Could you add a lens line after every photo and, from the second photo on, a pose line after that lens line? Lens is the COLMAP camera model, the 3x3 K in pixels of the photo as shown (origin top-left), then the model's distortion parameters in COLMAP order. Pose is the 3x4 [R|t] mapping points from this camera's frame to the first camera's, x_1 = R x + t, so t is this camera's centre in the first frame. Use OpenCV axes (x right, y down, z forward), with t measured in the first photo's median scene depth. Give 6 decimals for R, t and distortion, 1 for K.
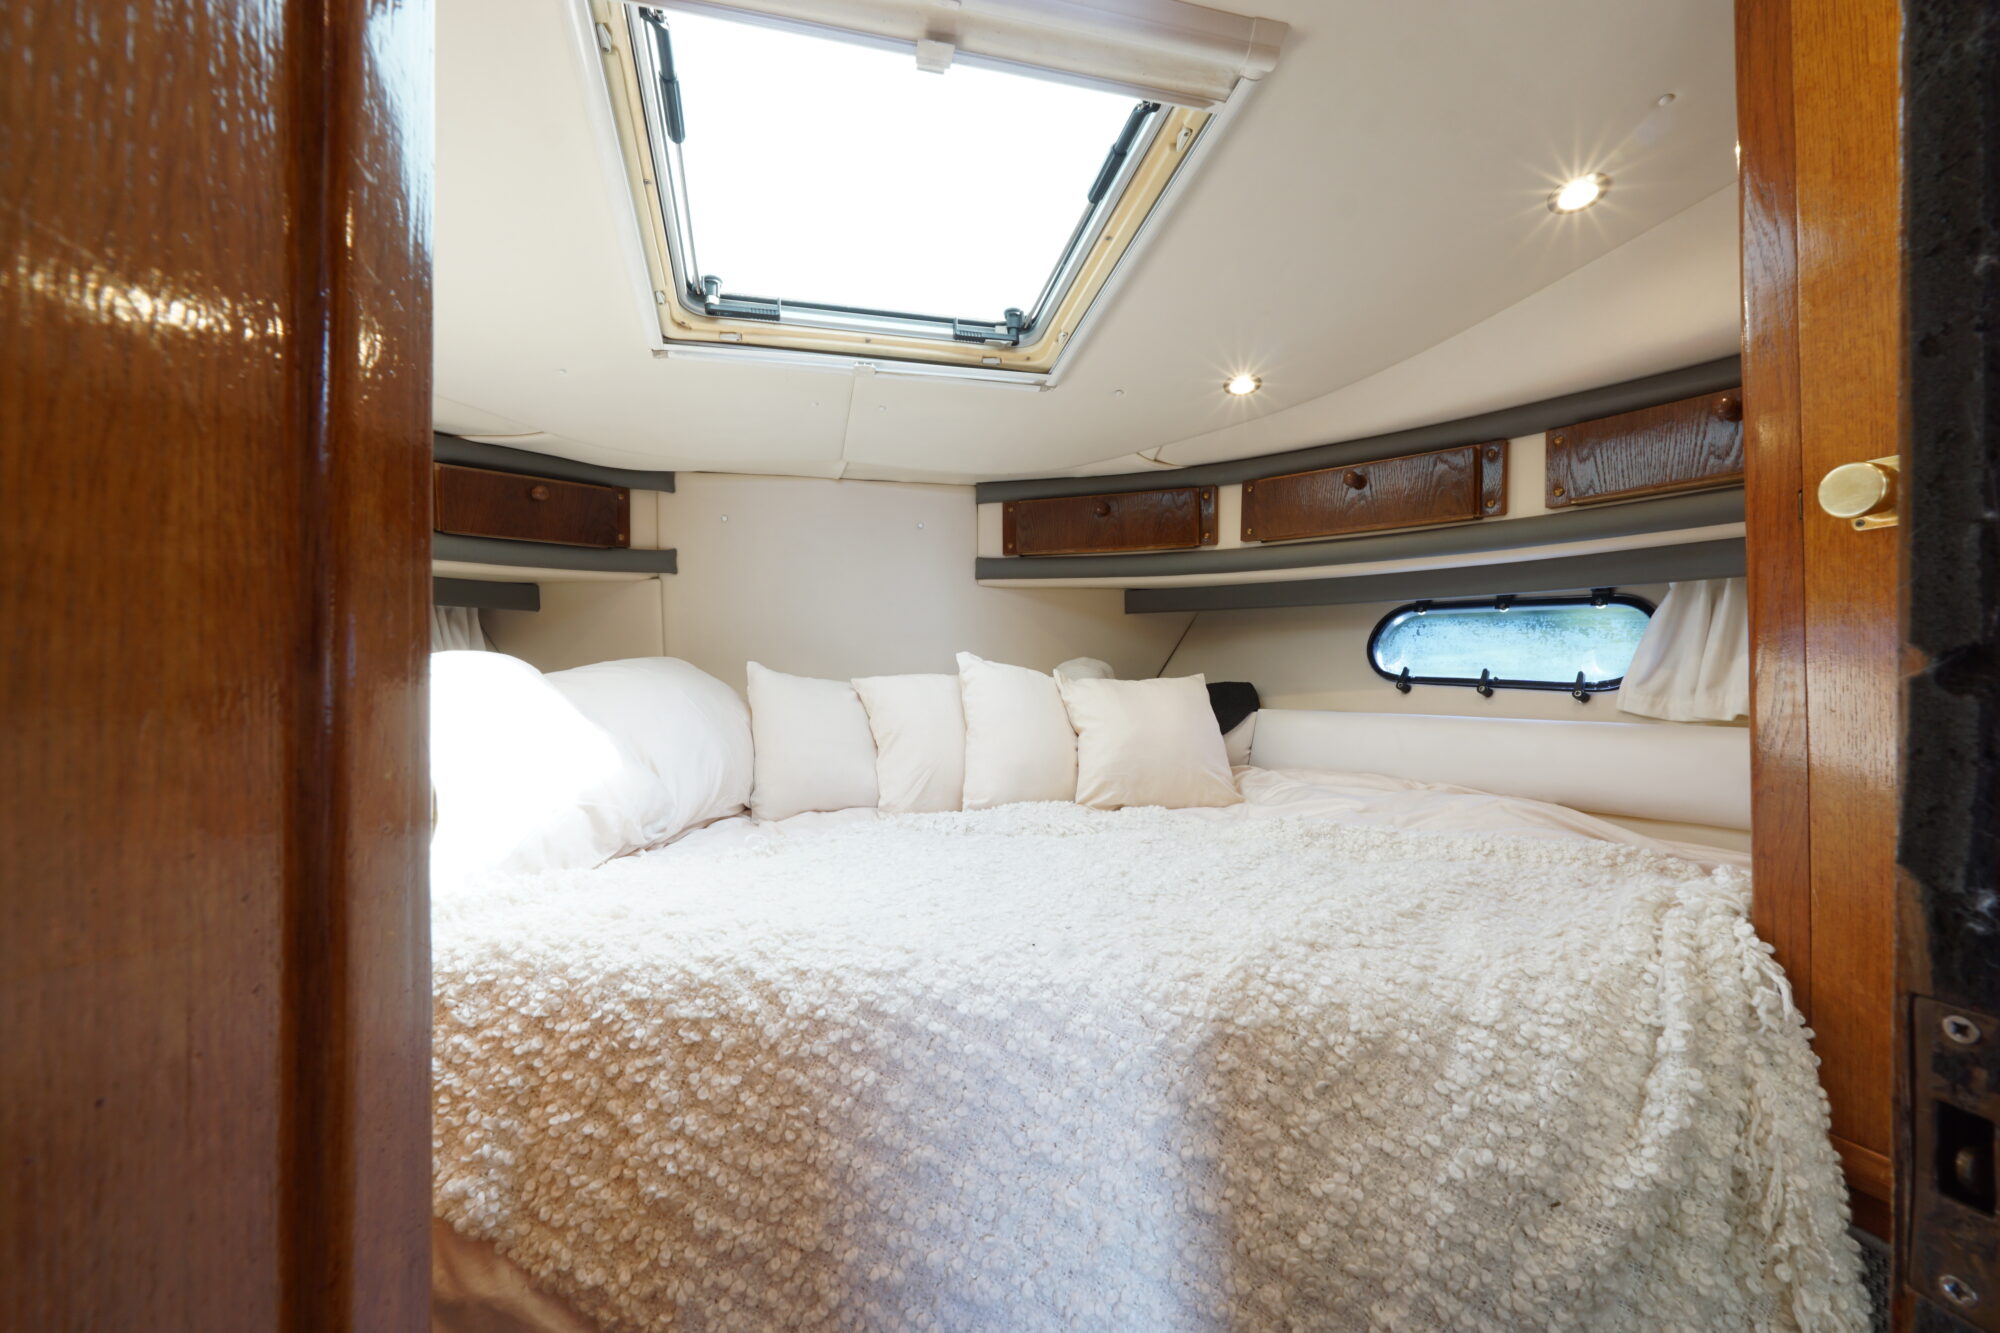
lens RADIAL K [[838.6, 0, 994.3], [0, 838.6, 672.3], [0, 0, 1]] dist [-0.017549, 0.006303]
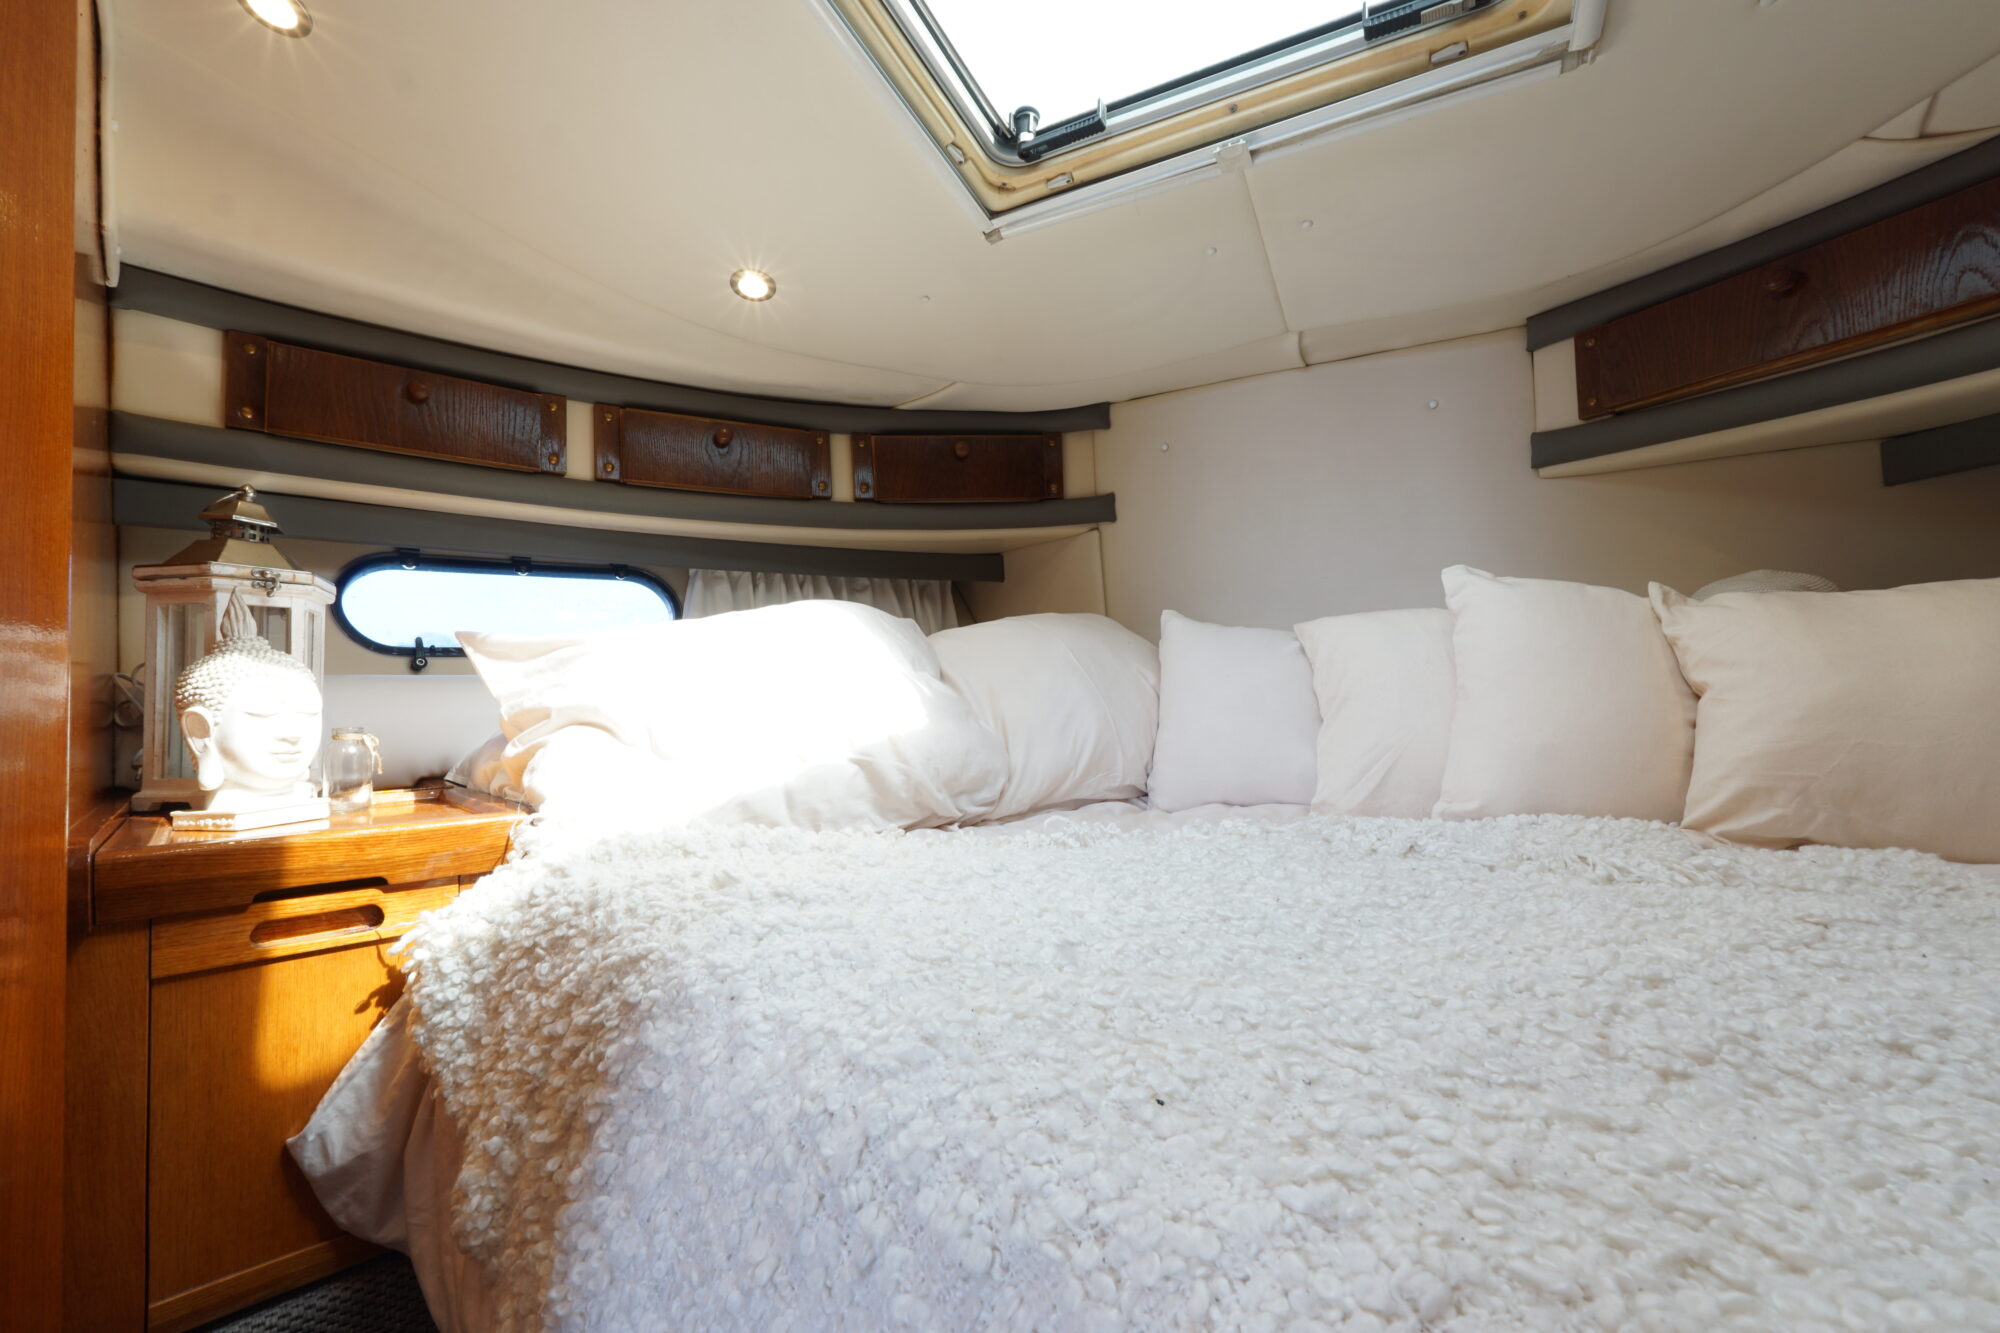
lens RADIAL K [[838.6, 0, 993.8], [0, 838.6, 669.7], [0, 0, 1]] dist [-0.017549, 0.006303]
pose [[0.728584, -0.028147, -0.684377, 0.182133], [0.016799, 0.999589, -0.023228, 0.083153], [0.684750, 0.005427, 0.728758, 0.437148]]
